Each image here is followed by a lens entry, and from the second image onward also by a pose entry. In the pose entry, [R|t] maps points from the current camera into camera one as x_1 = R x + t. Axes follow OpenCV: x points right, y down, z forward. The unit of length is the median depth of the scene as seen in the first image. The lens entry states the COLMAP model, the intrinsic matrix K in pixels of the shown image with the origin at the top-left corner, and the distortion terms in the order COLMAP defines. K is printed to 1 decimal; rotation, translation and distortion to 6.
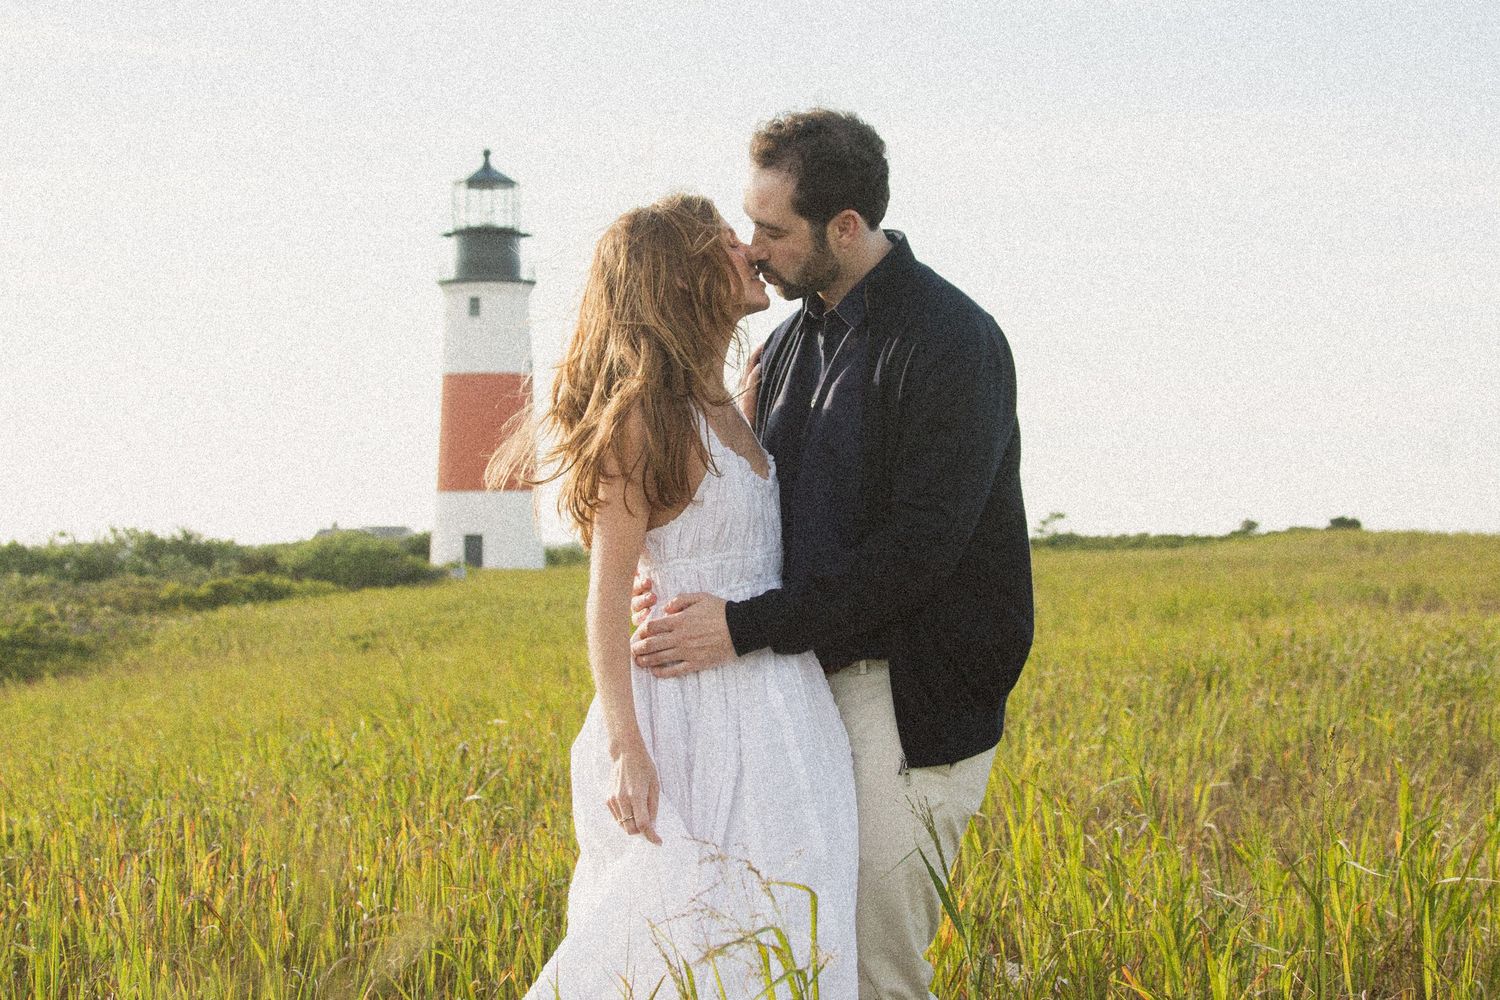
lens RADIAL K [[2172.6, 0, 748.0], [0, 2172.6, 494.2], [0, 0, 1]] dist [-0.187209, 0.000000]
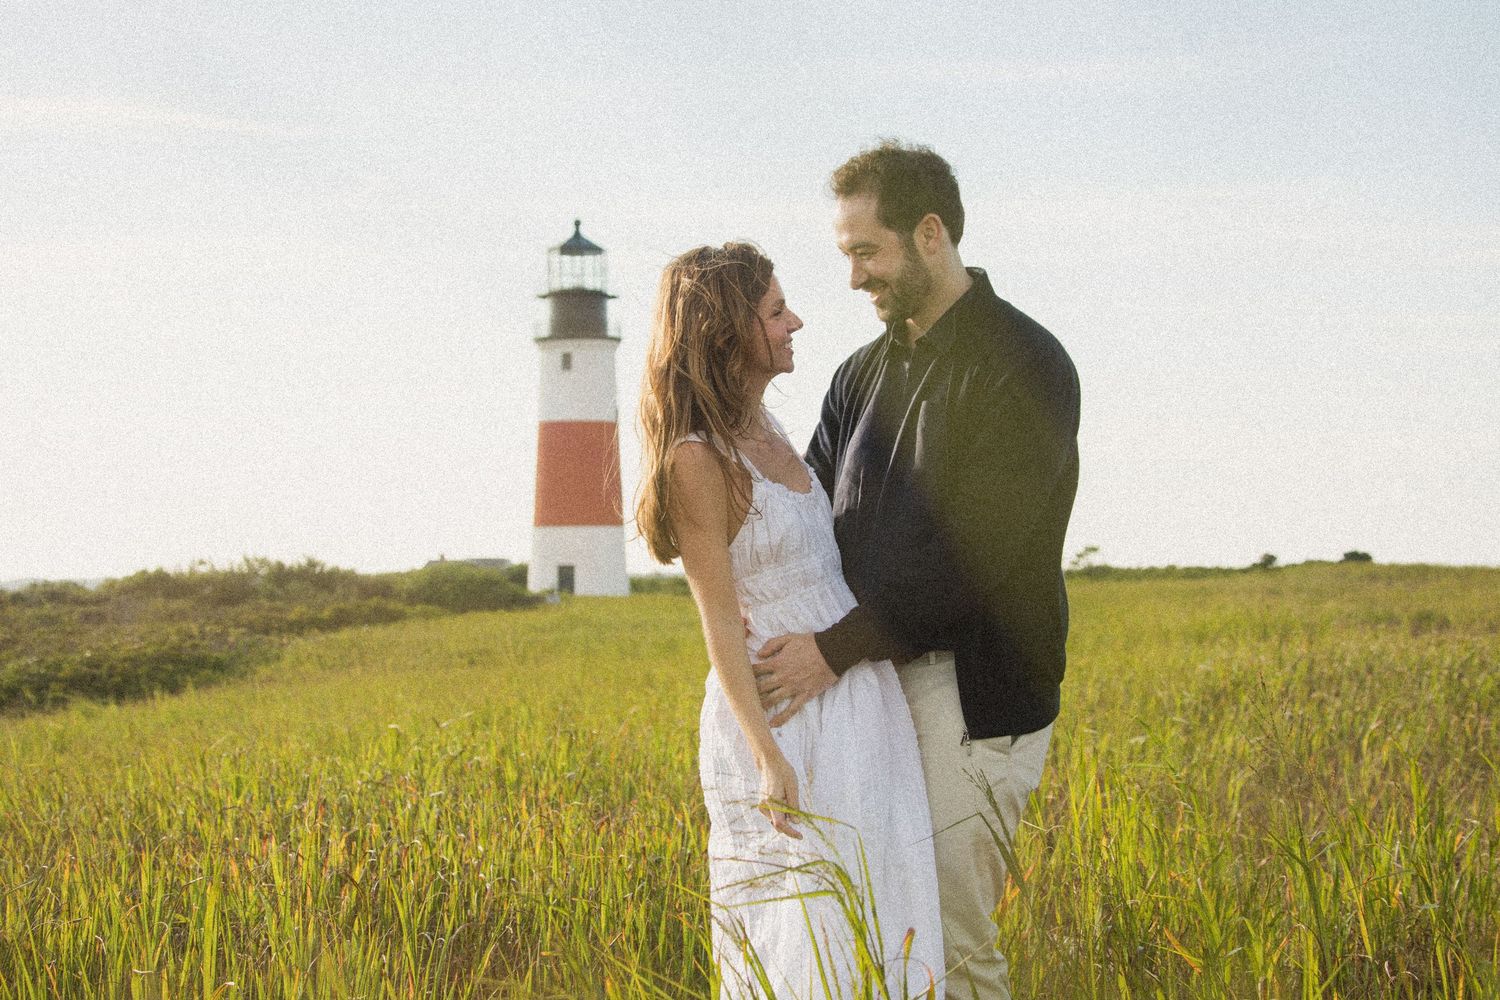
lens RADIAL K [[2623.2, 0, 749.0], [0, 2623.2, 499.8], [0, 0, 1]] dist [-0.311122, 0.000000]
pose [[0.998501, 0.002450, -0.054674, 0.041591], [-0.002609, 0.999993, -0.002853, -0.011285], [0.054667, 0.002991, 0.998500, -0.343242]]
